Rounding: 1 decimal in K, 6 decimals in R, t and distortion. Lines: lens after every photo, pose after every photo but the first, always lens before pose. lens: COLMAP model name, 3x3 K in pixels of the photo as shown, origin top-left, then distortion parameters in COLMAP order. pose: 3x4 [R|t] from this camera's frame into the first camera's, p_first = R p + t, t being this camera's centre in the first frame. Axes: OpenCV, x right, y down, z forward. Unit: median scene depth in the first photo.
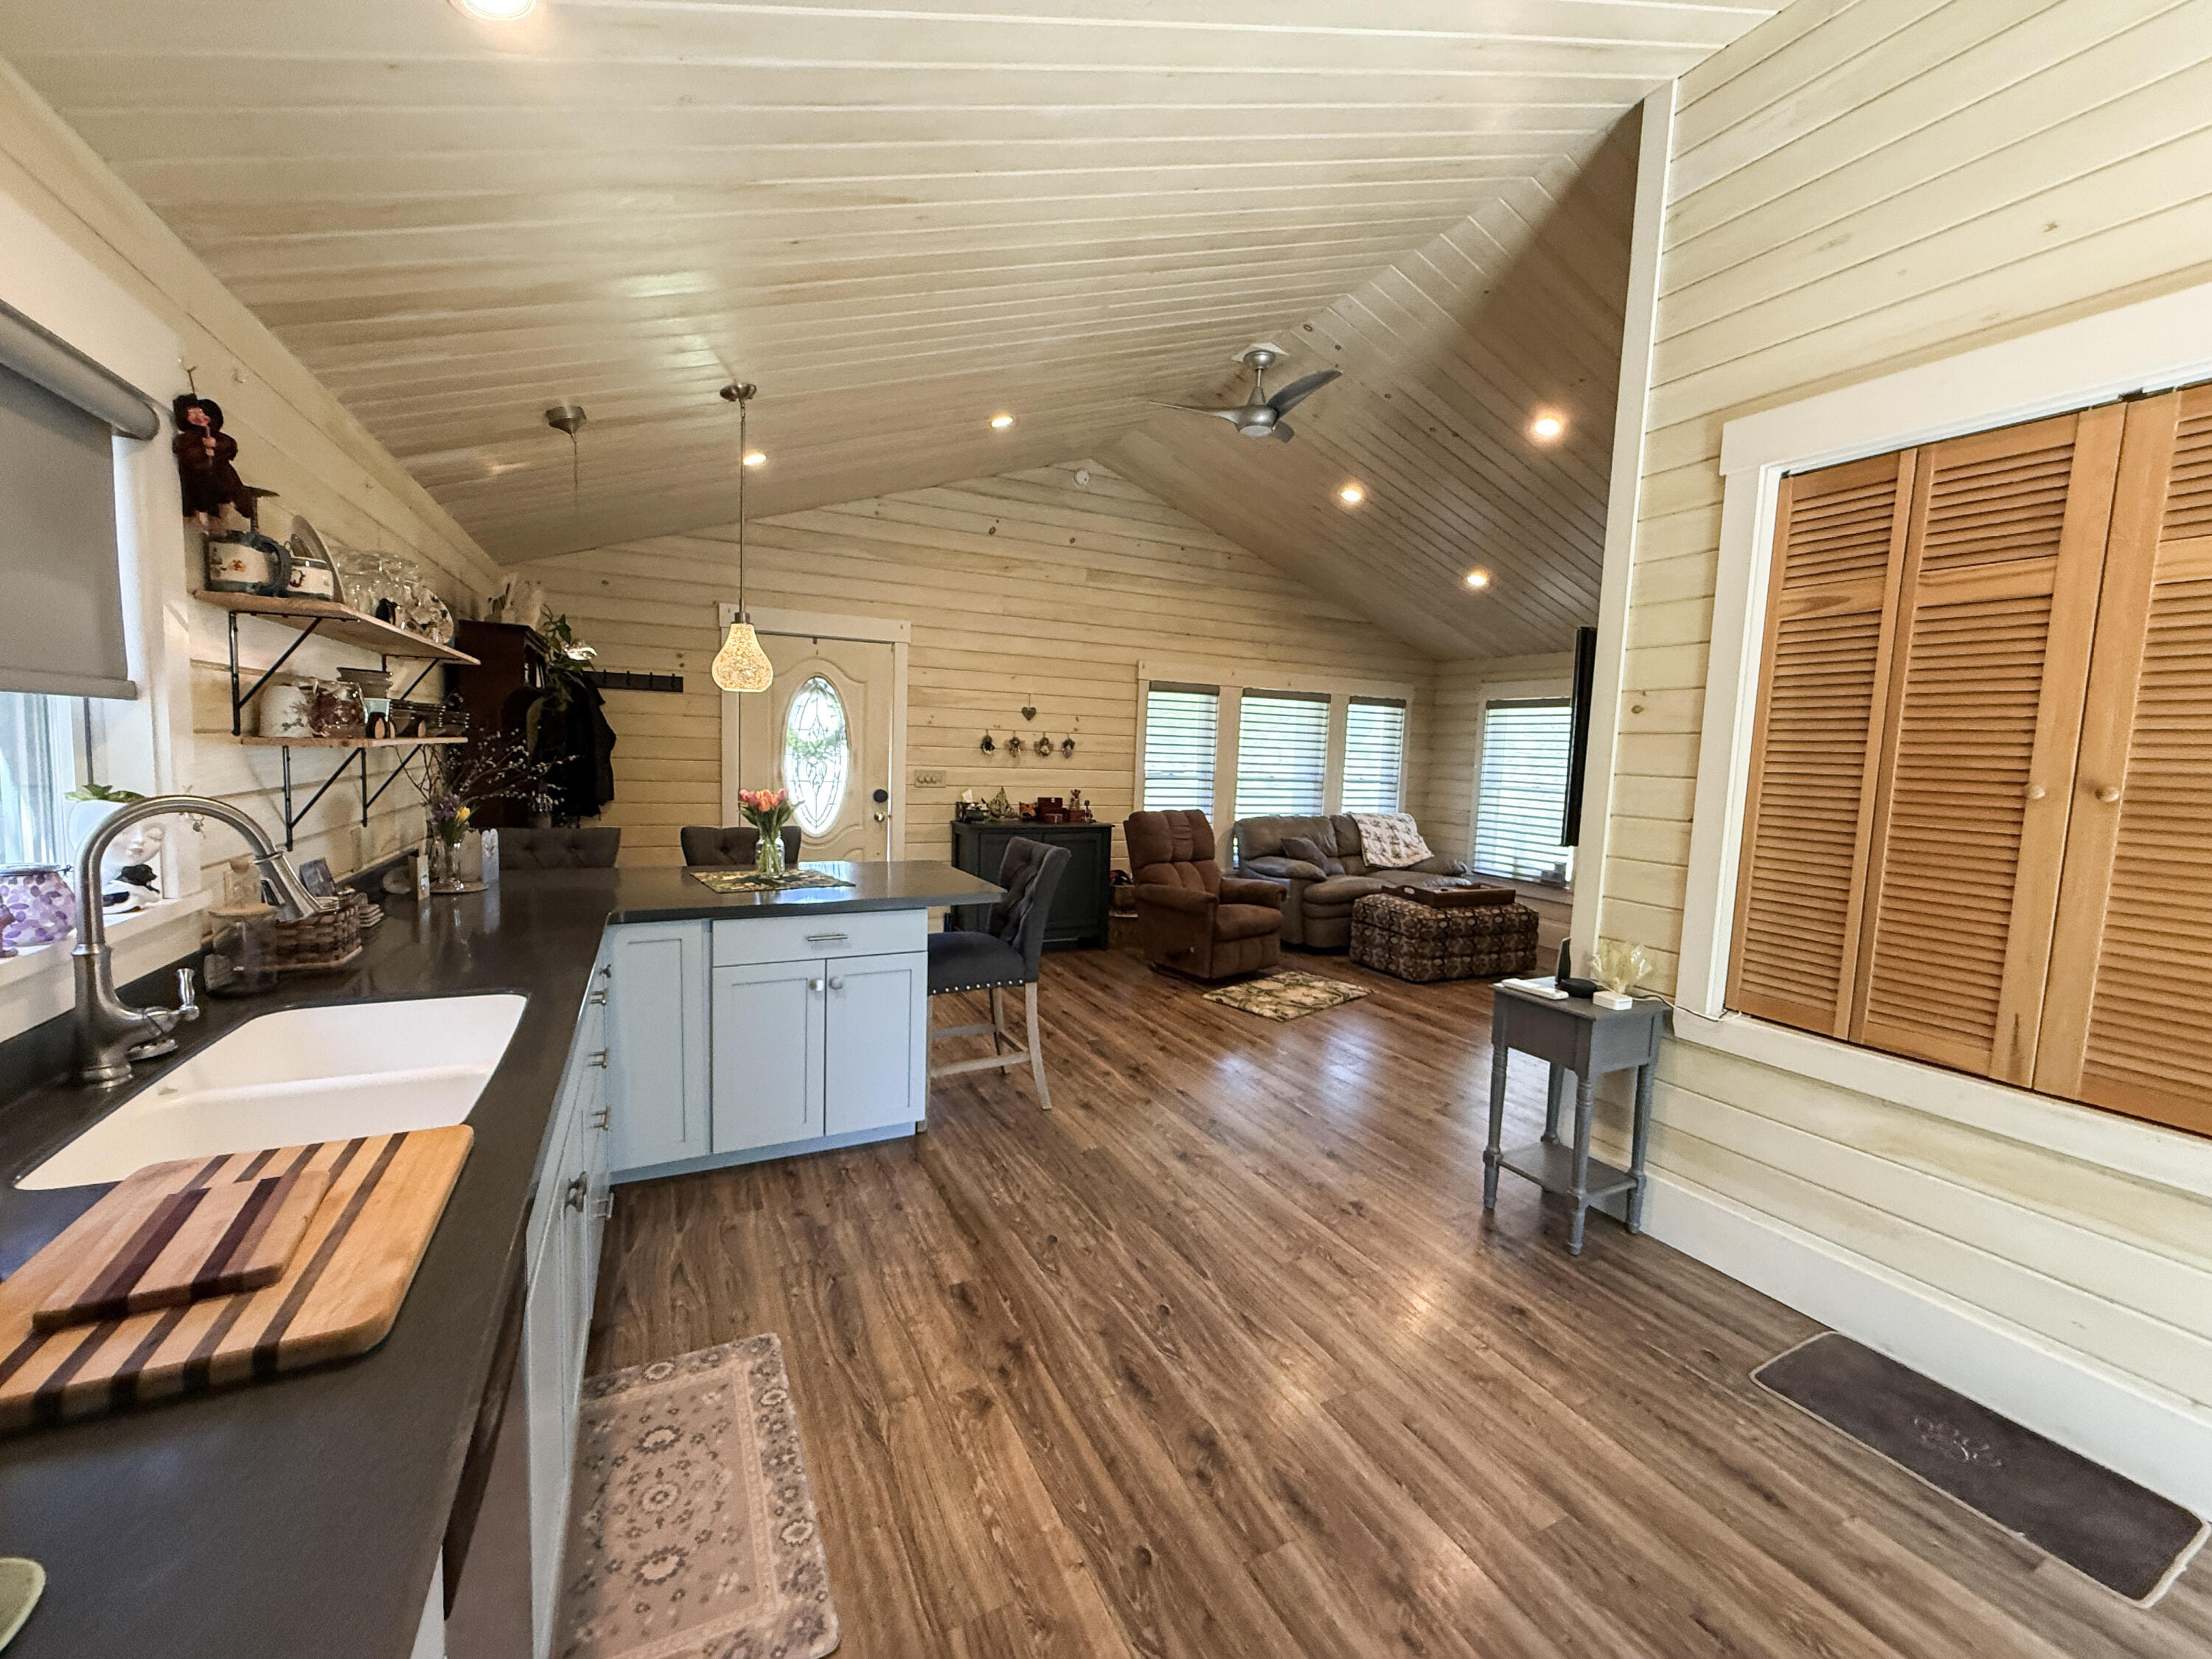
lens RADIAL K [[883.4, 0, 1101.1], [0, 883.4, 823.7], [0, 0, 1]] dist [-0.002625, 0.000071]
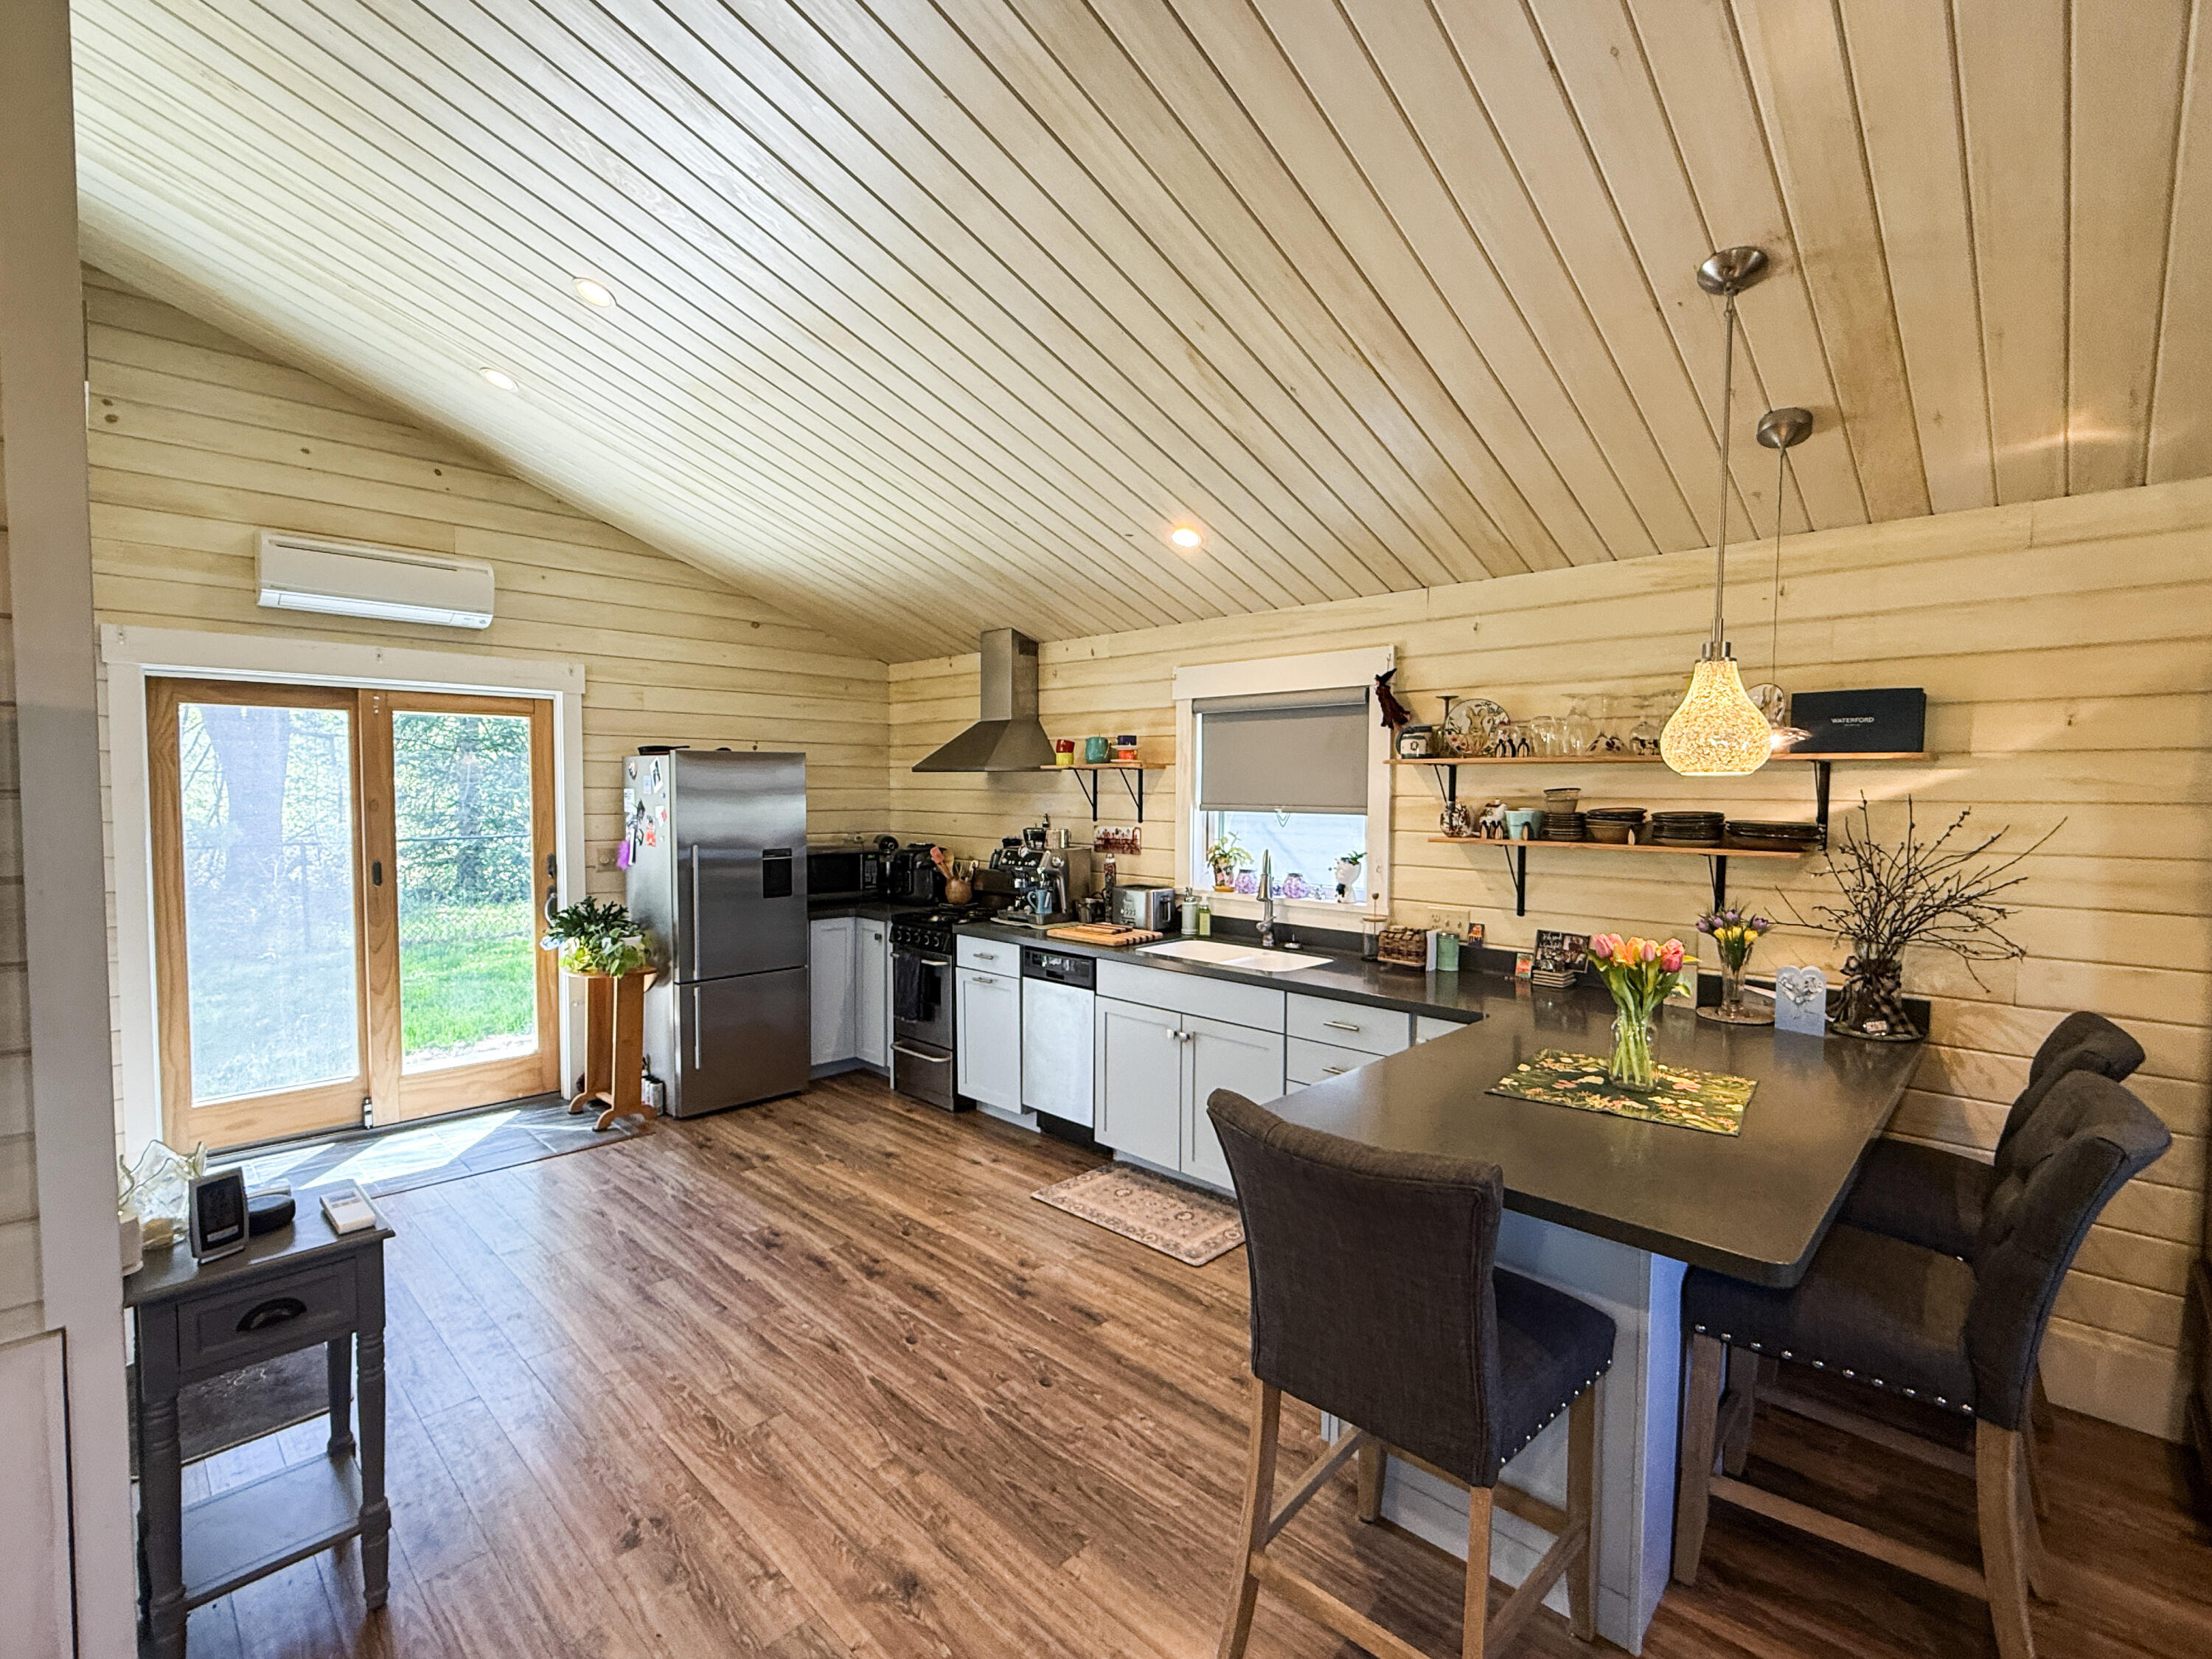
lens RADIAL K [[1010.5, 0, 1107.0], [0, 1010.5, 831.5], [0, 0, 1]] dist [-0.003286, -0.000613]
pose [[-0.942561, -0.028316, -0.332831, 0.097764], [-0.069397, 0.991260, 0.112195, -0.082147], [0.326745, 0.128848, -0.936288, 0.765009]]
